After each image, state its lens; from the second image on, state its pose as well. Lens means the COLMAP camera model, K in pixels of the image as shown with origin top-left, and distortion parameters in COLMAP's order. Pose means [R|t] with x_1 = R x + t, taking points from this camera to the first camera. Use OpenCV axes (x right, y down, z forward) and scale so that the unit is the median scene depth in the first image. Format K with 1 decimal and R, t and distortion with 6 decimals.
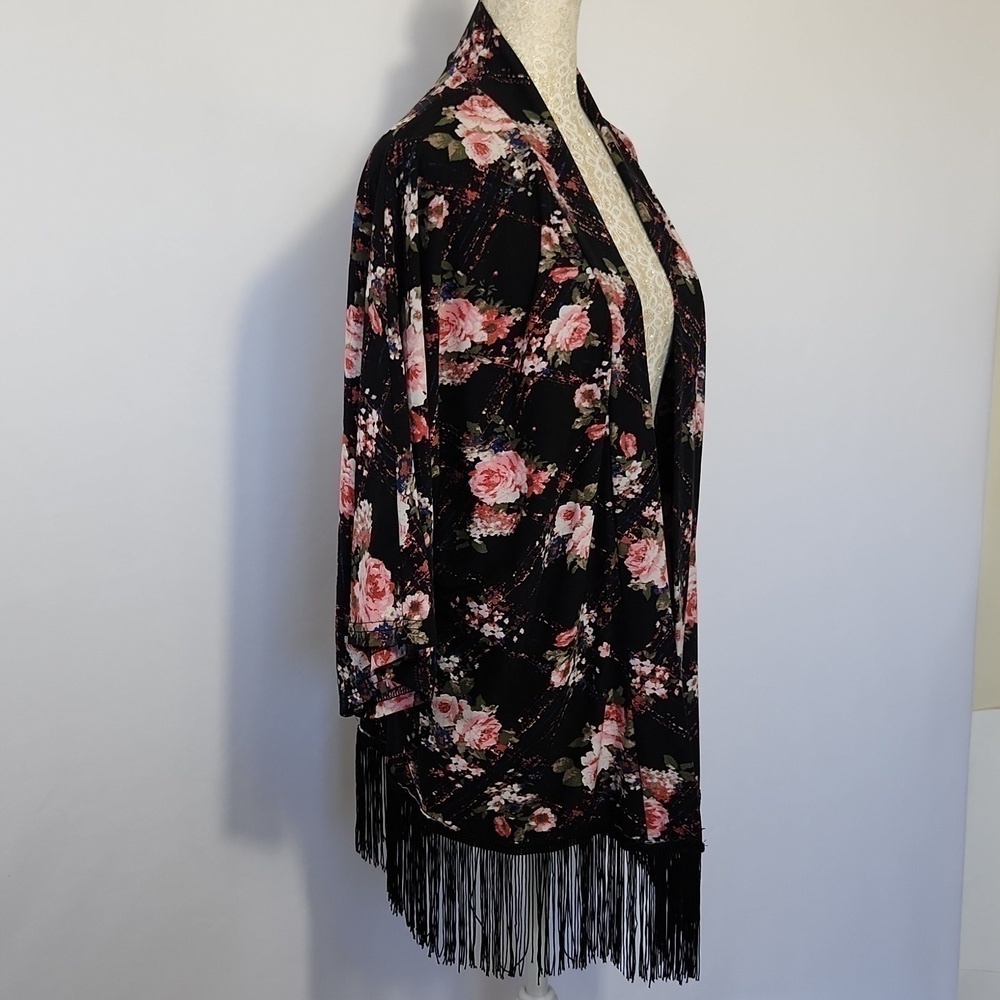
lens RADIAL K [[1293.1, 0, 497.6], [0, 1293.1, 494.8], [0, 0, 1]] dist [0.063439, -0.074329]
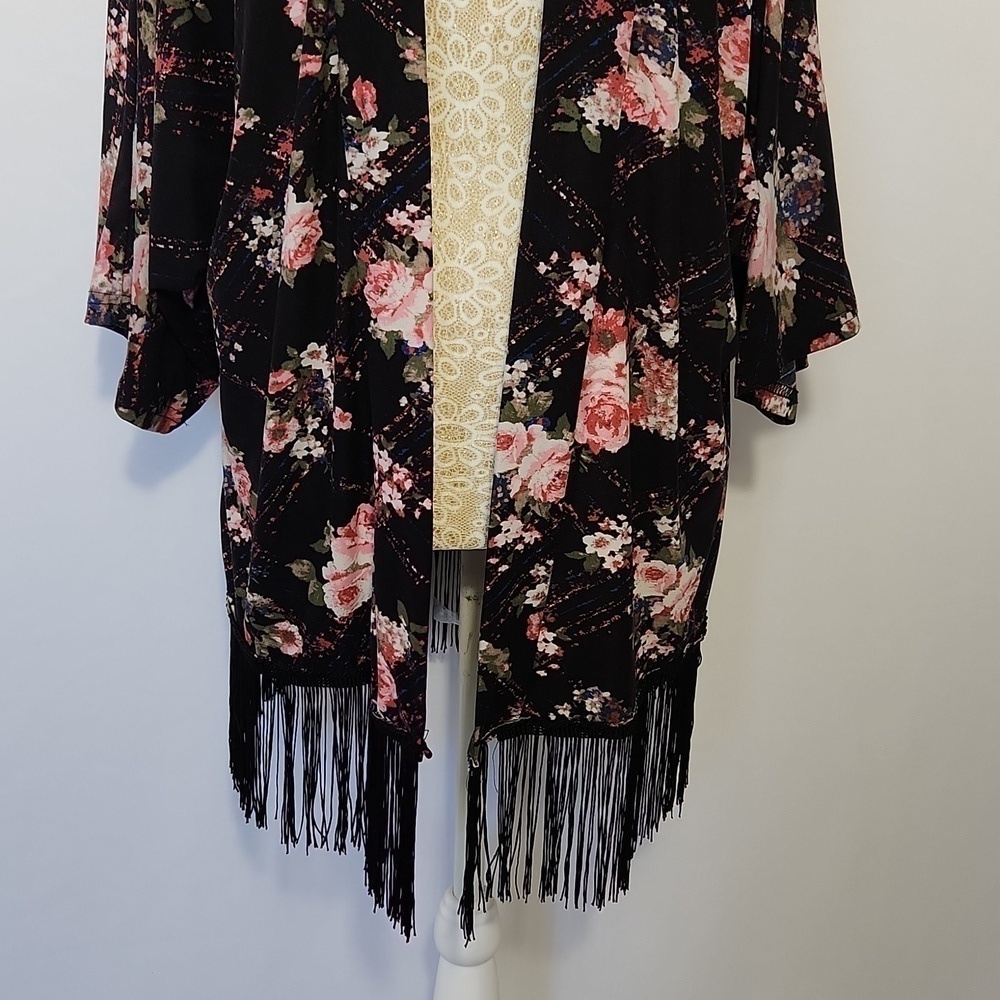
lens RADIAL K [[1293.1, 0, 497.6], [0, 1293.1, 494.8], [0, 0, 1]] dist [0.063439, -0.074329]
pose [[0.626808, 0.291755, -0.722489, 0.657598], [-0.198808, 0.956444, 0.213751, -0.002799], [0.753384, 0.009656, 0.657510, 0.635323]]
